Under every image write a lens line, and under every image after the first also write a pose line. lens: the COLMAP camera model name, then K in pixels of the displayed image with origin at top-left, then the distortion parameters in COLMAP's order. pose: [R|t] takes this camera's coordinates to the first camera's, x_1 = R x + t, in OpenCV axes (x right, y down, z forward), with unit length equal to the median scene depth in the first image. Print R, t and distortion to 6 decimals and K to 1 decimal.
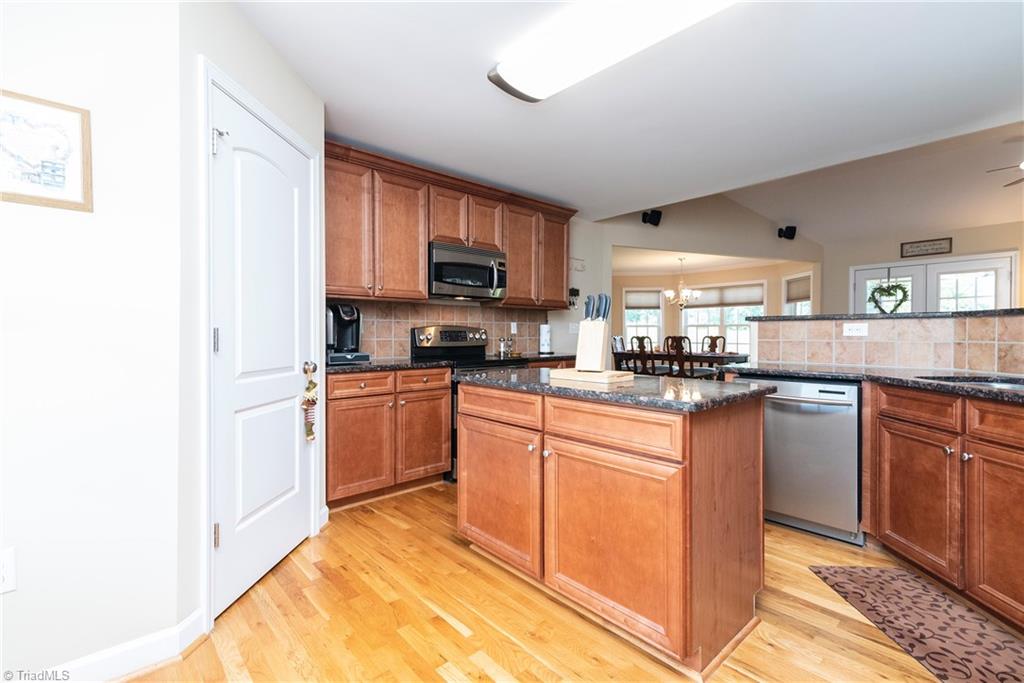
lens RADIAL K [[461.2, 0, 511.1], [0, 461.2, 337.6], [0, 0, 1]] dist [0.021260, -0.001397]
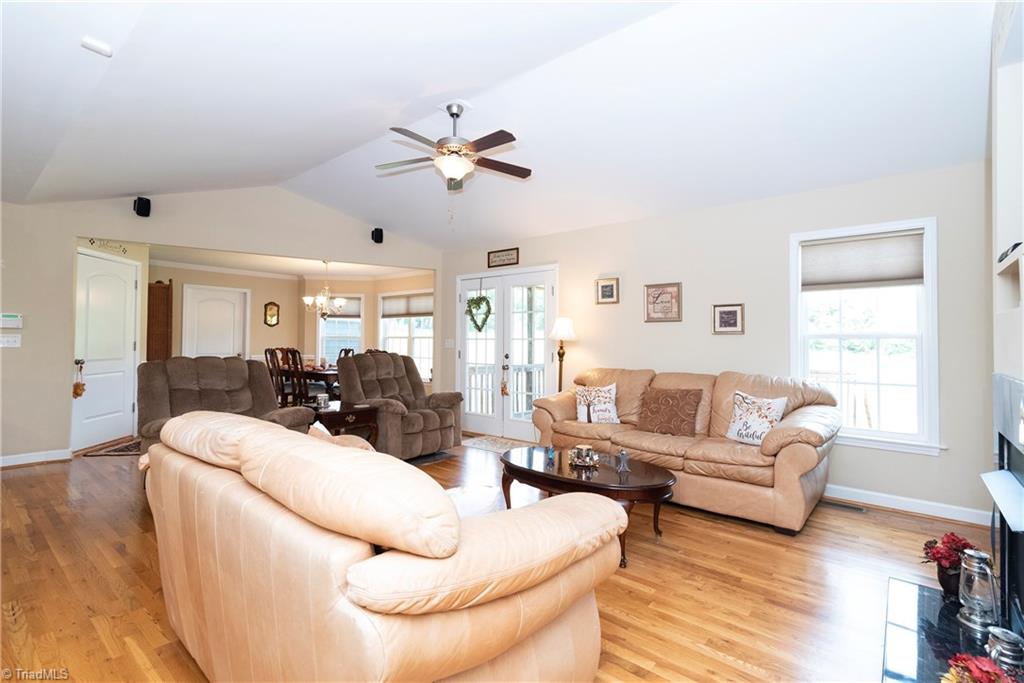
lens RADIAL K [[461.2, 0, 516.7], [0, 461.2, 334.0], [0, 0, 1]] dist [0.021260, -0.001397]
pose [[0.988789, 0.011192, 0.148903, 0.757205], [-0.007719, 0.999685, -0.023885, -0.017867], [-0.149123, 0.022468, 0.988563, 0.089304]]
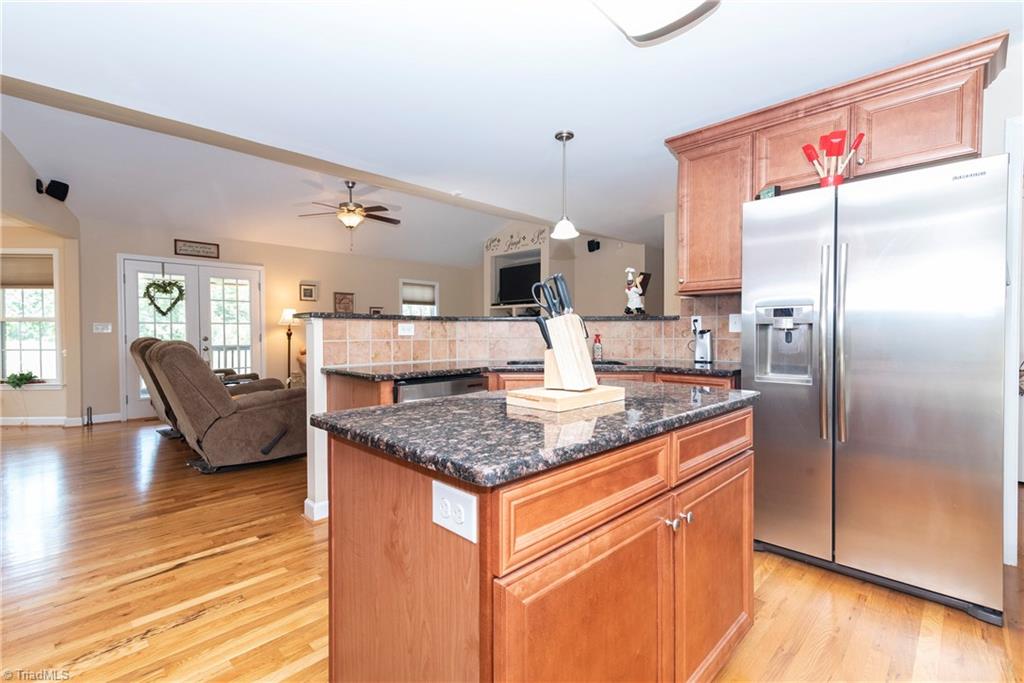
lens RADIAL K [[461.2, 0, 518.5], [0, 461.2, 338.0], [0, 0, 1]] dist [0.021260, -0.001397]
pose [[-0.061891, -0.013035, 0.997998, -0.170855], [0.010299, 0.999853, 0.013698, -0.004535], [-0.998030, 0.011127, -0.061748, 0.357483]]
